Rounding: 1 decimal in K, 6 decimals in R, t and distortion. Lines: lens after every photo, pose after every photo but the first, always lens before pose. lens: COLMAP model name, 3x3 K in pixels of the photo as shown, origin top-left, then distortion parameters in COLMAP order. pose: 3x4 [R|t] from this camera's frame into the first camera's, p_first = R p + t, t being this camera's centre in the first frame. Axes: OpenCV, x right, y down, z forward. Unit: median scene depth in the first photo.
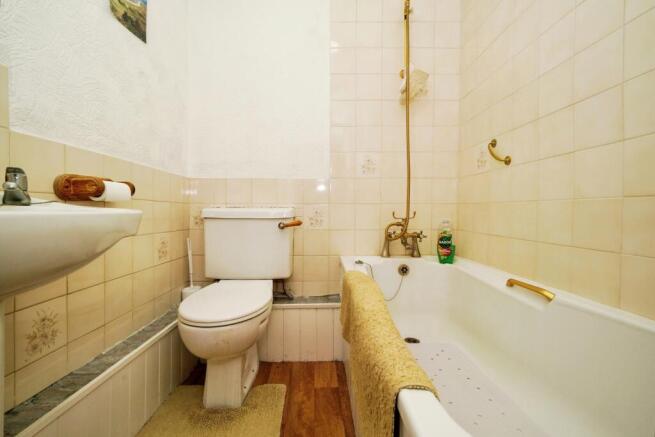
lens RADIAL K [[287.9, 0, 327.2], [0, 287.9, 215.0], [0, 0, 1]] dist [-0.001398, -0.000360]
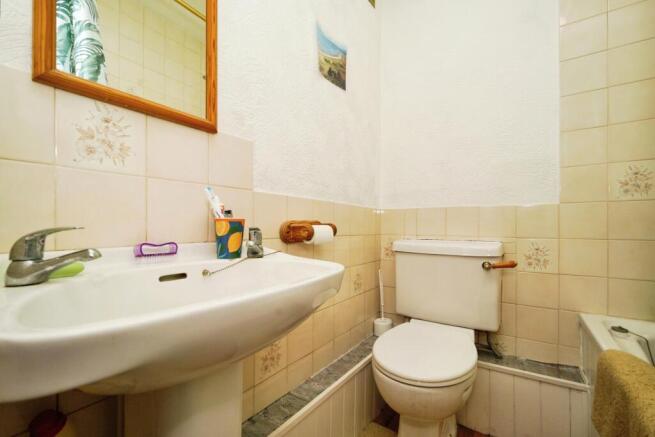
lens RADIAL K [[282.5, 0, 327.5], [0, 282.5, 218.5], [0, 0, 1]] dist [0.000139, -0.000031]
pose [[0.819019, -0.010524, -0.573670, -0.081168], [-0.007283, 0.999561, -0.028735, -0.084060], [0.573720, 0.027713, 0.818582, 0.105766]]
